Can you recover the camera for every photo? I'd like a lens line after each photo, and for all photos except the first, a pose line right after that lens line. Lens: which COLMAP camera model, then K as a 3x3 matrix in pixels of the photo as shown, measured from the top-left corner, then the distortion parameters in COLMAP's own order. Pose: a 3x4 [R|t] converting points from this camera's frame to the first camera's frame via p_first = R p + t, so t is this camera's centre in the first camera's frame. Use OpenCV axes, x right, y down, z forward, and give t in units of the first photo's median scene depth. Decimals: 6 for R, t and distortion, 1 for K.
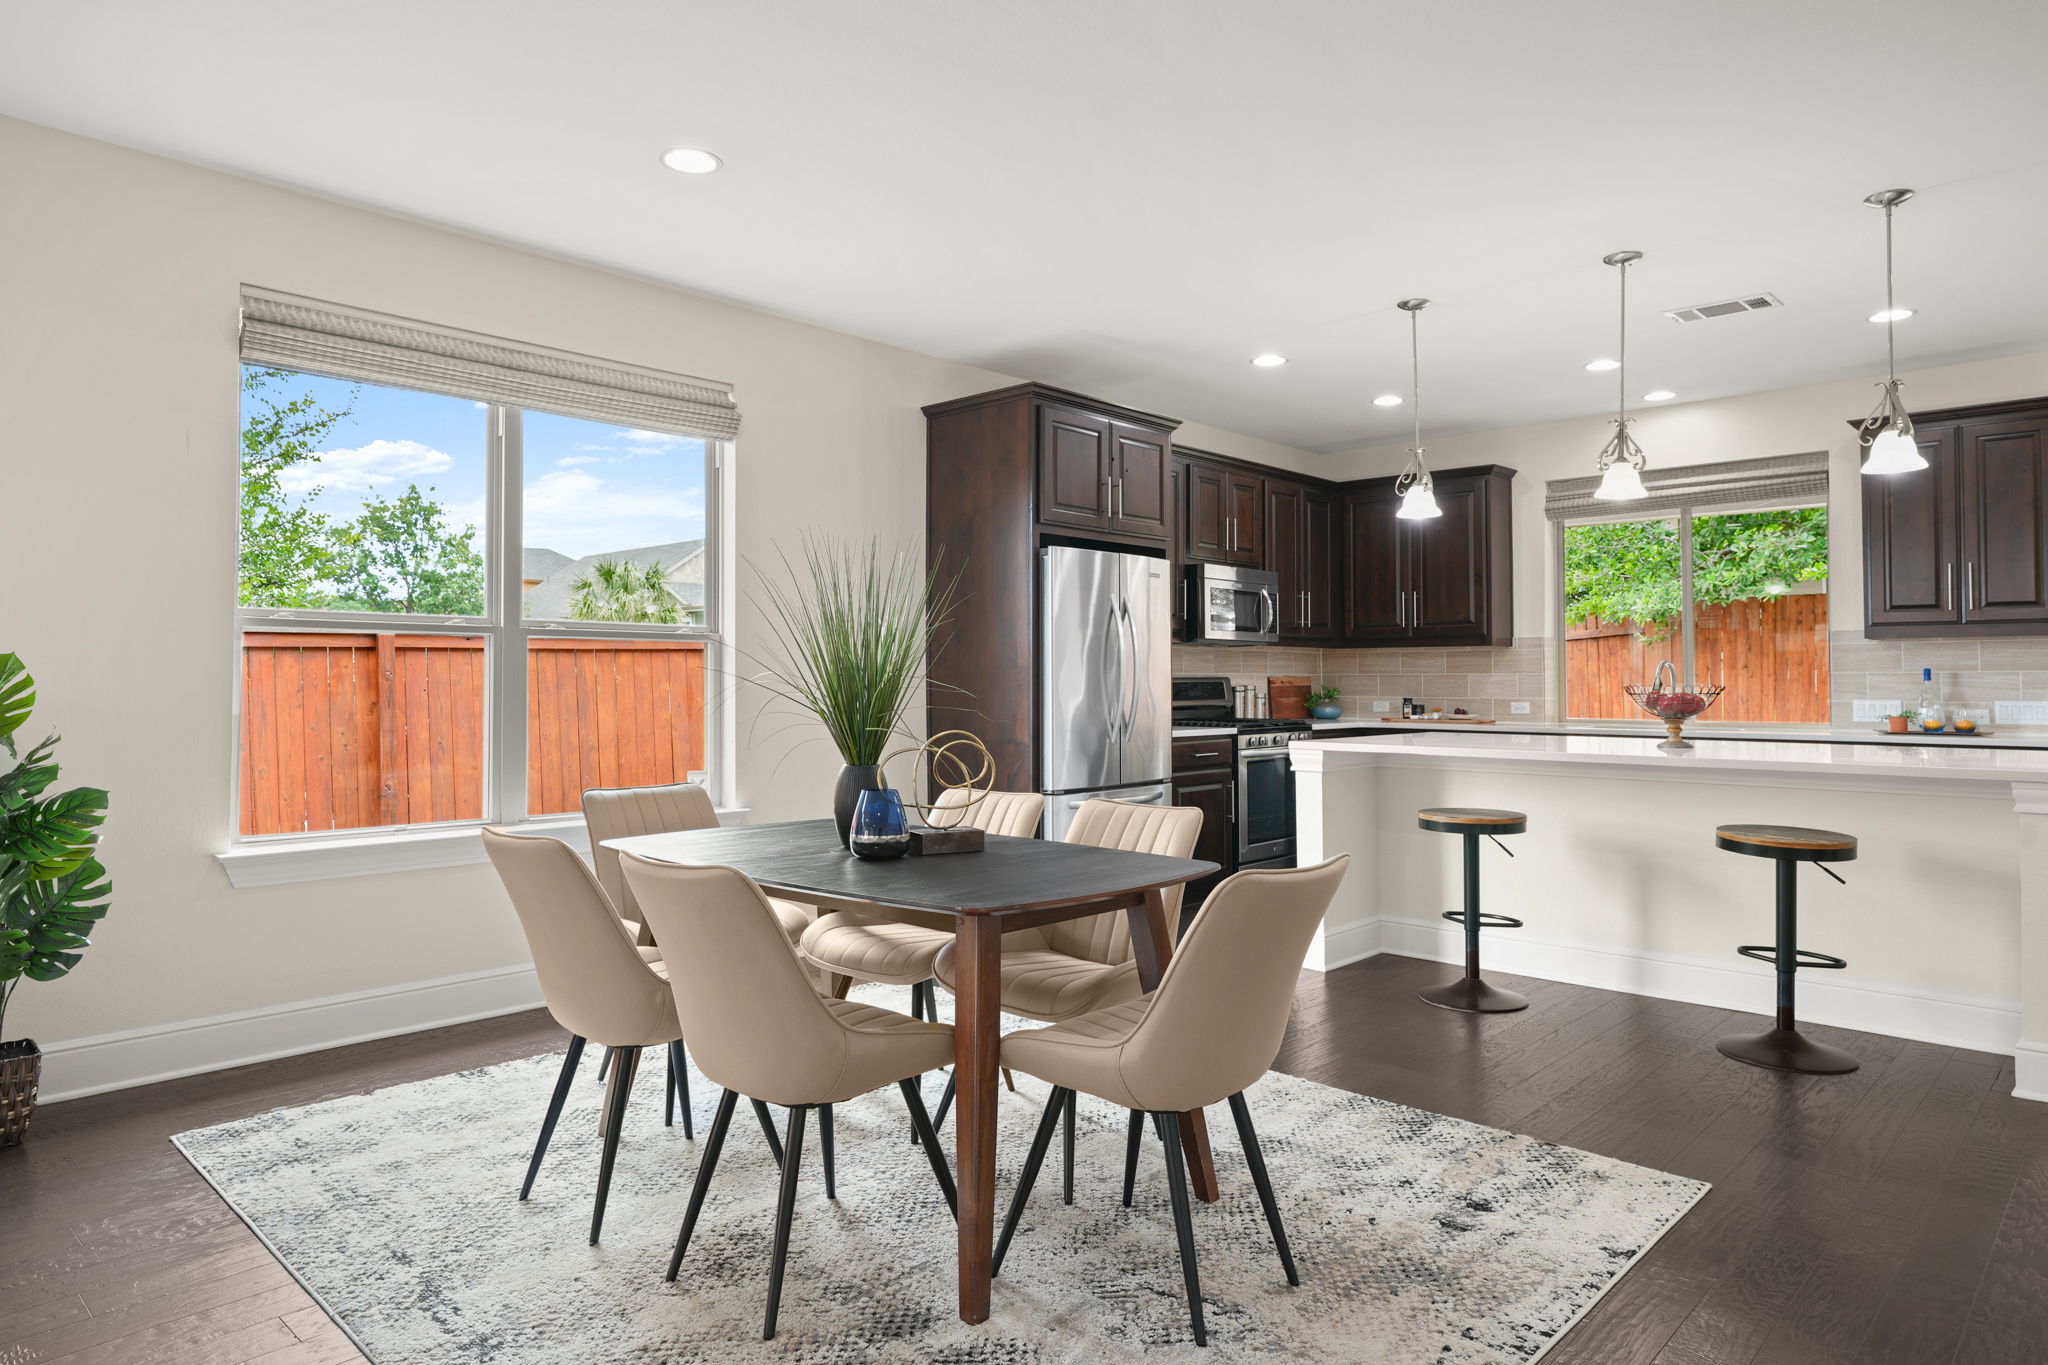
lens RADIAL K [[1224.5, 0, 1025.3], [0, 1224.5, 675.1], [0, 0, 1]] dist [-0.004566, -0.000576]
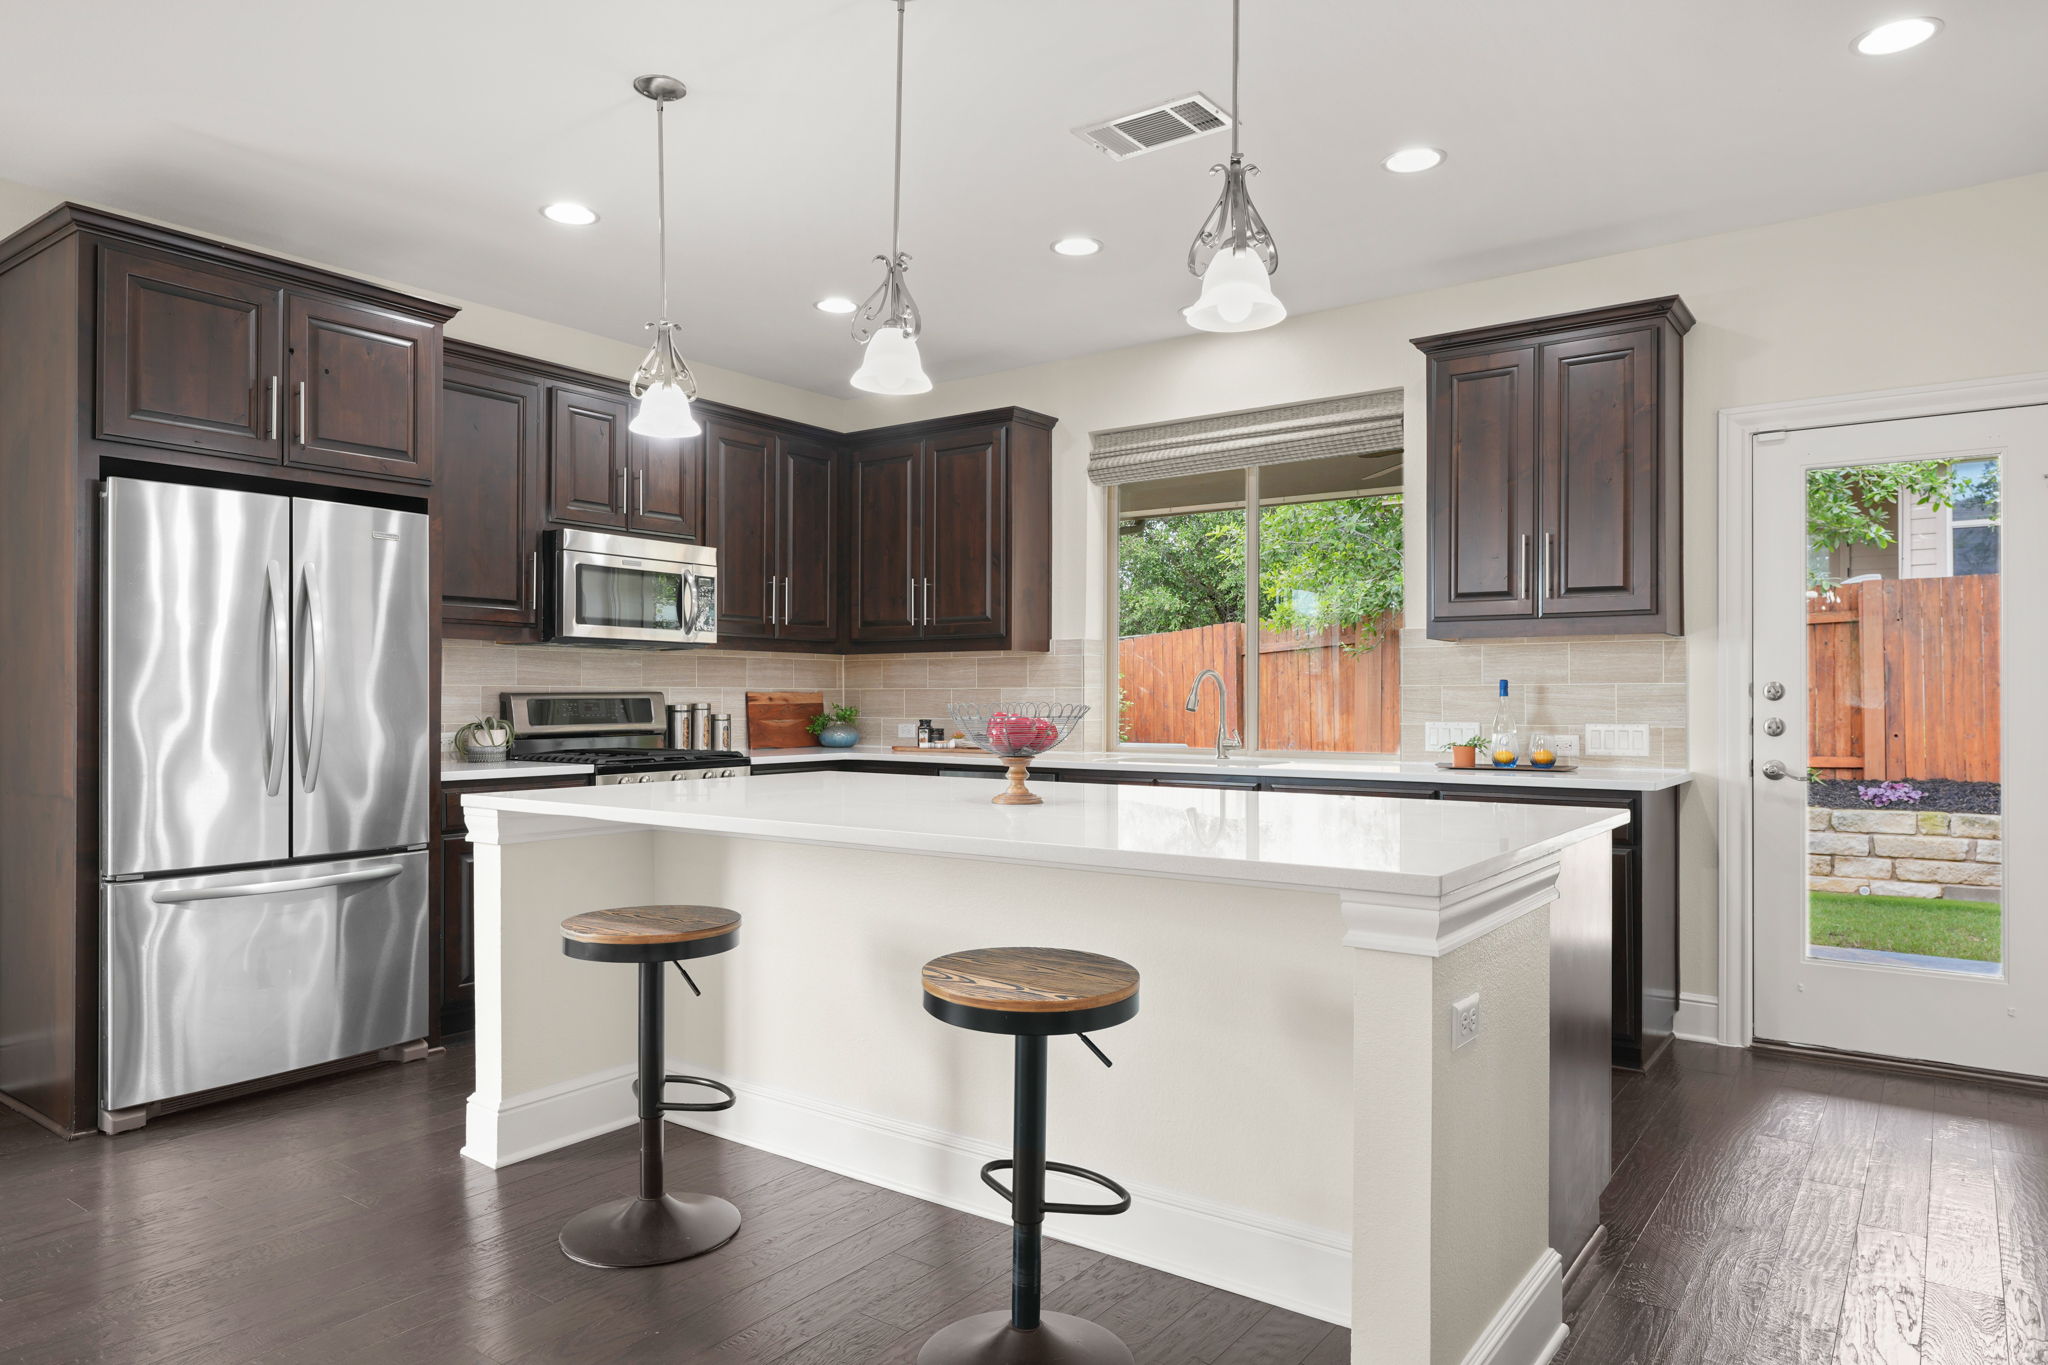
lens RADIAL K [[1265.4, 0, 1022.3], [0, 1265.4, 727.0], [0, 0, 1]] dist [0.002450, 0.000807]
pose [[0.991748, -0.003490, 0.128154, 0.347425], [-0.000113, 0.999605, 0.028097, 0.001604], [-0.128201, -0.027879, 0.991356, 0.275624]]
